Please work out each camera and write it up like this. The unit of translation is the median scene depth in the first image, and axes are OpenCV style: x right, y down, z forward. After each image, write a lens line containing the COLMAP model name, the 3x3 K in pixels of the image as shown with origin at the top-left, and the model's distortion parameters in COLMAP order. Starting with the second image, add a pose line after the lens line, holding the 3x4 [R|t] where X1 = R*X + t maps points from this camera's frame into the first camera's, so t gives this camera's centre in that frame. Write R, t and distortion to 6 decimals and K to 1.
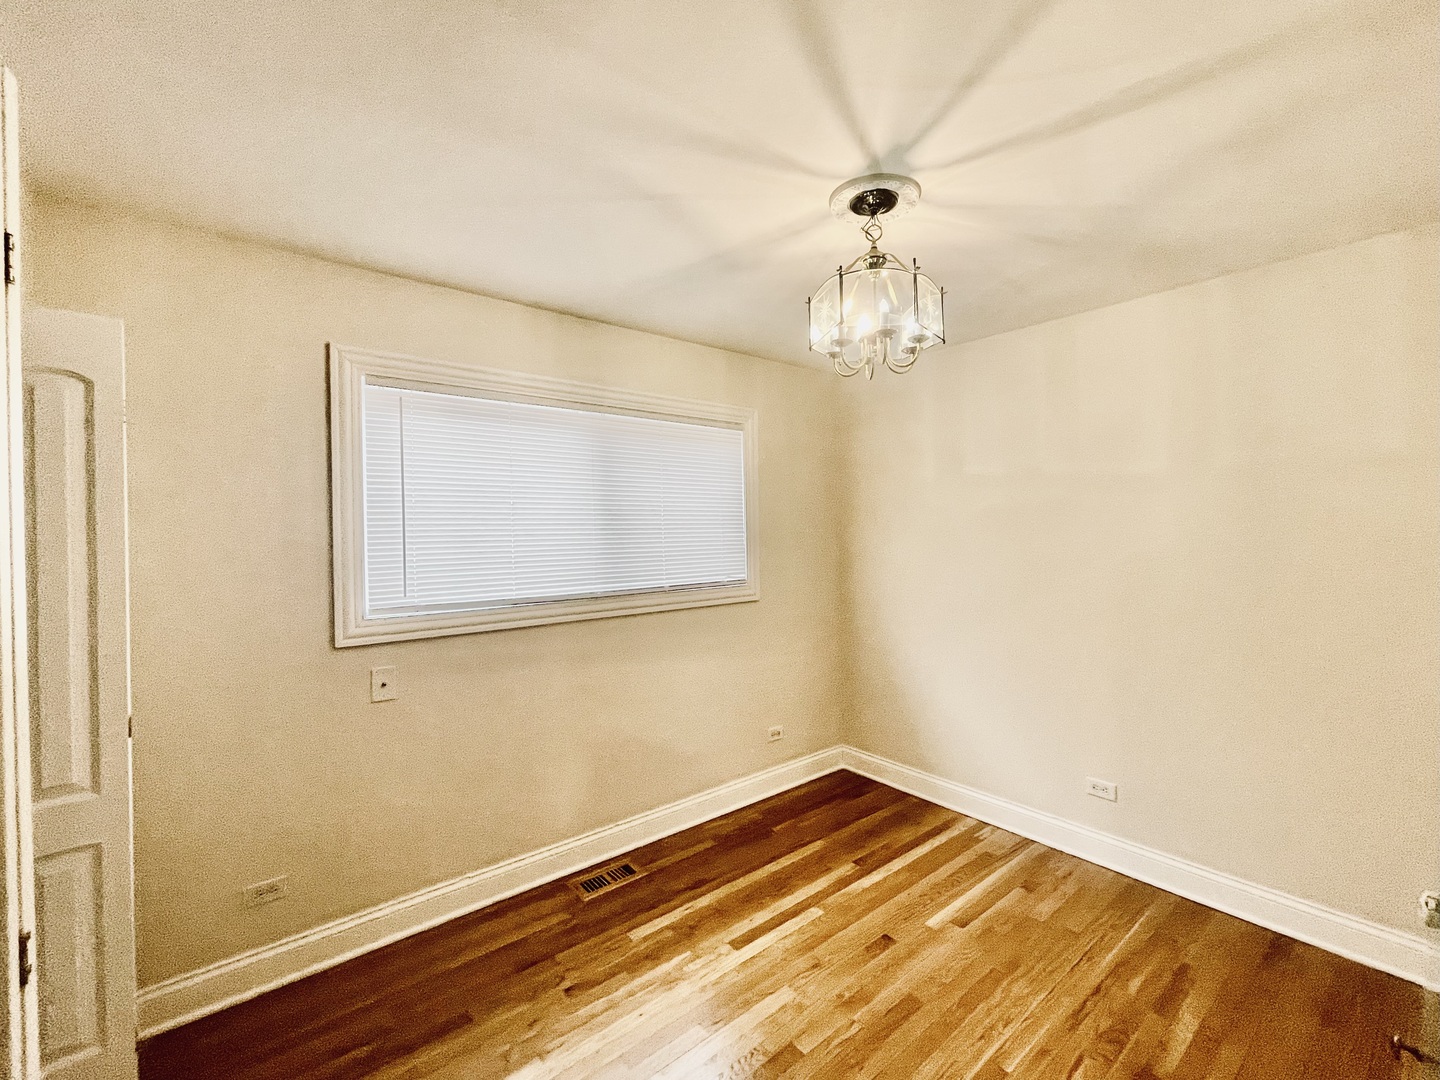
lens RADIAL K [[626.2, 0, 720.0], [0, 626.2, 540.0], [0, 0, 1]] dist [-0.001824, -0.000232]
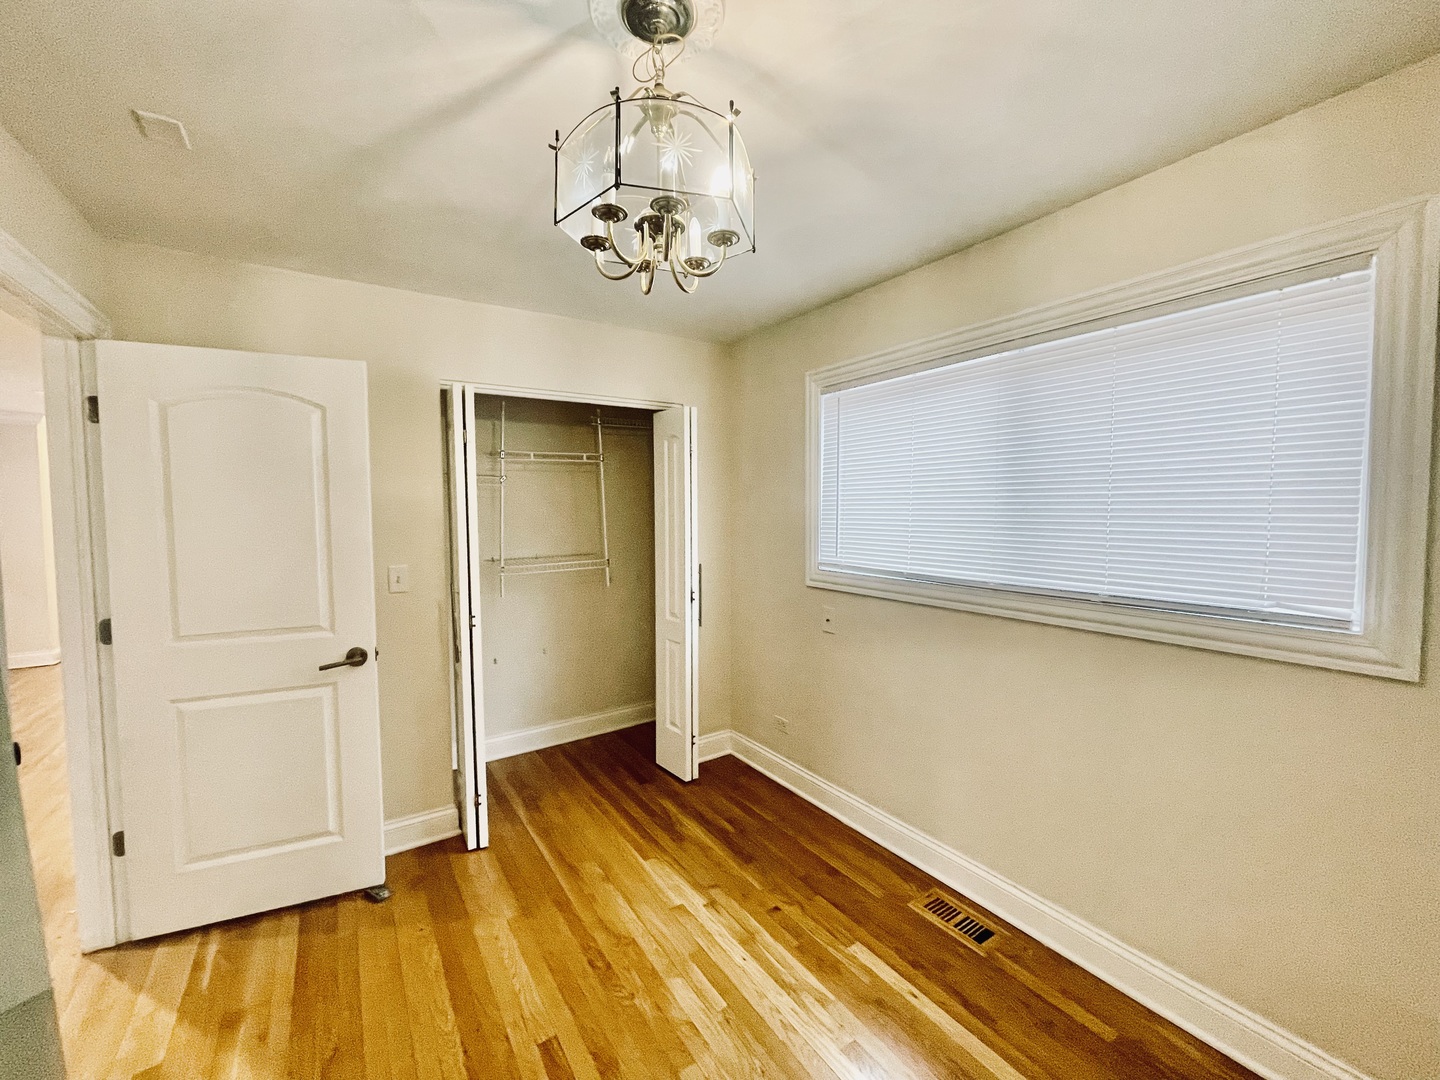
lens RADIAL K [[569.2, 0, 720.0], [0, 569.2, 540.0], [0, 0, 1]] dist [0.000978, 0.000055]
pose [[-0.092333, 0.070328, -0.993242, 0.609994], [-0.003627, 0.997472, 0.070964, -0.023743], [0.995722, 0.010155, -0.091844, 0.790743]]
